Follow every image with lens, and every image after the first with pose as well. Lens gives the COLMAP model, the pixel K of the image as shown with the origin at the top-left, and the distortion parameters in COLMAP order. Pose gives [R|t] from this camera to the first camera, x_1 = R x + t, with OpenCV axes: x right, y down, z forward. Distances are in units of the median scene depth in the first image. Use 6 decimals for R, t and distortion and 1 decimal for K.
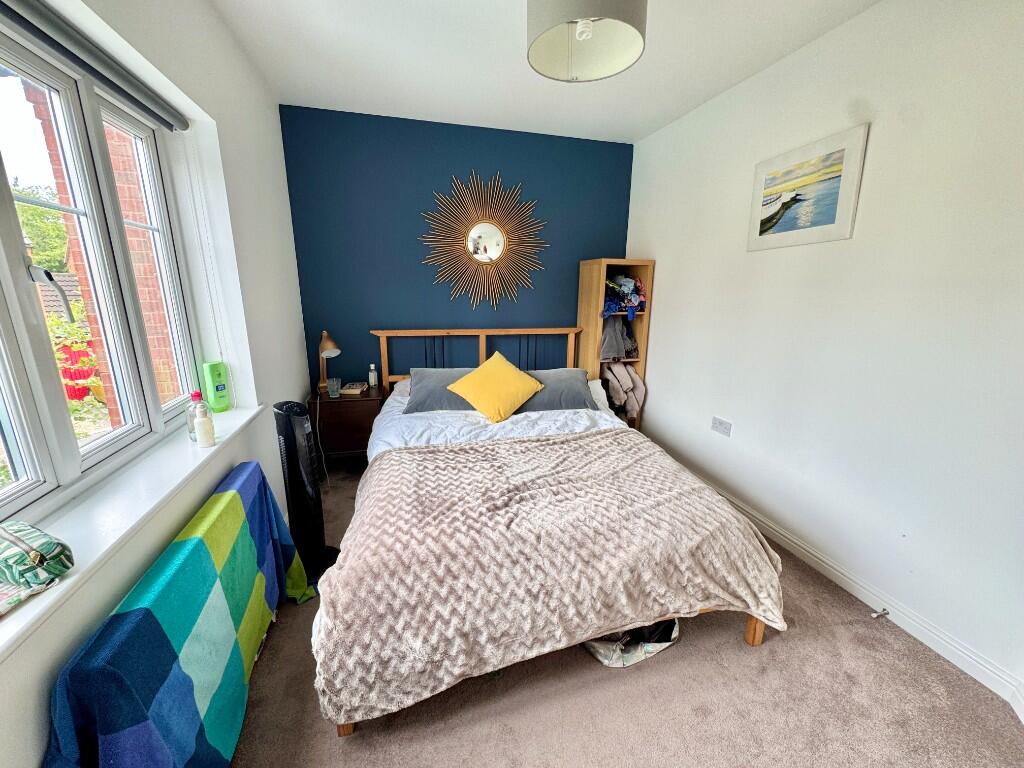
lens RADIAL K [[410.2, 0, 510.0], [0, 410.2, 387.1], [0, 0, 1]] dist [-0.004161, 0.000705]
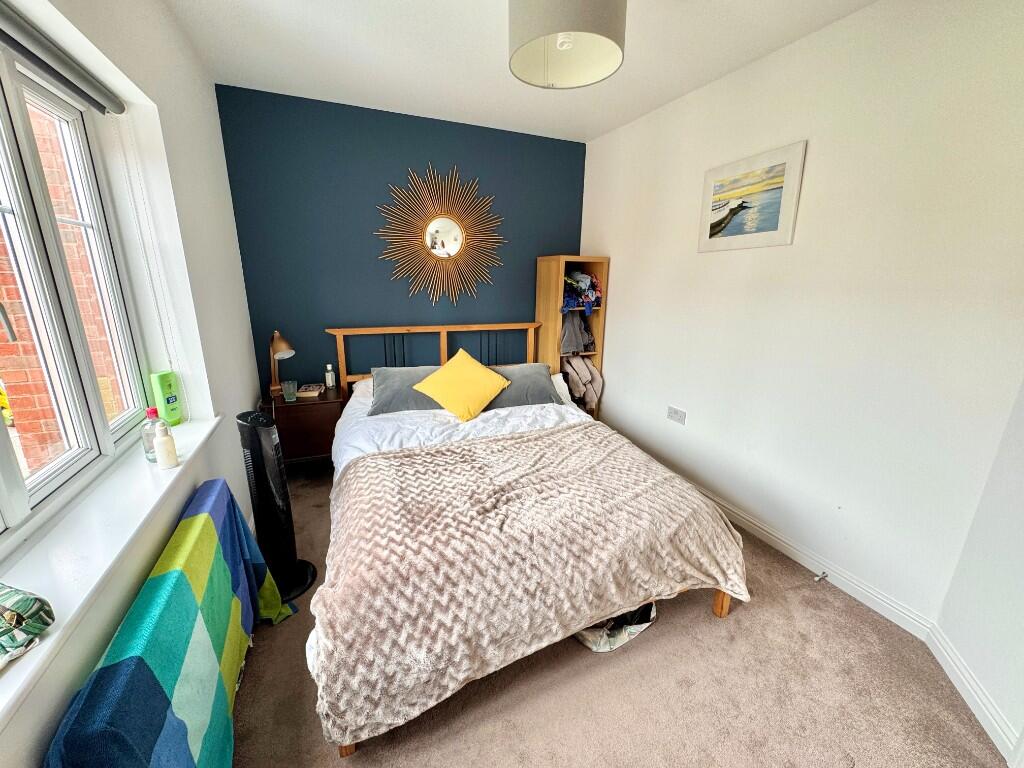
lens RADIAL K [[410.2, 0, 504.2], [0, 410.2, 382.4], [0, 0, 1]] dist [-0.004161, 0.000705]
pose [[0.990524, -0.032454, 0.133452, -0.108343], [0.029890, 0.999329, 0.021174, -0.039725], [-0.134049, -0.016985, 0.990829, -0.002607]]
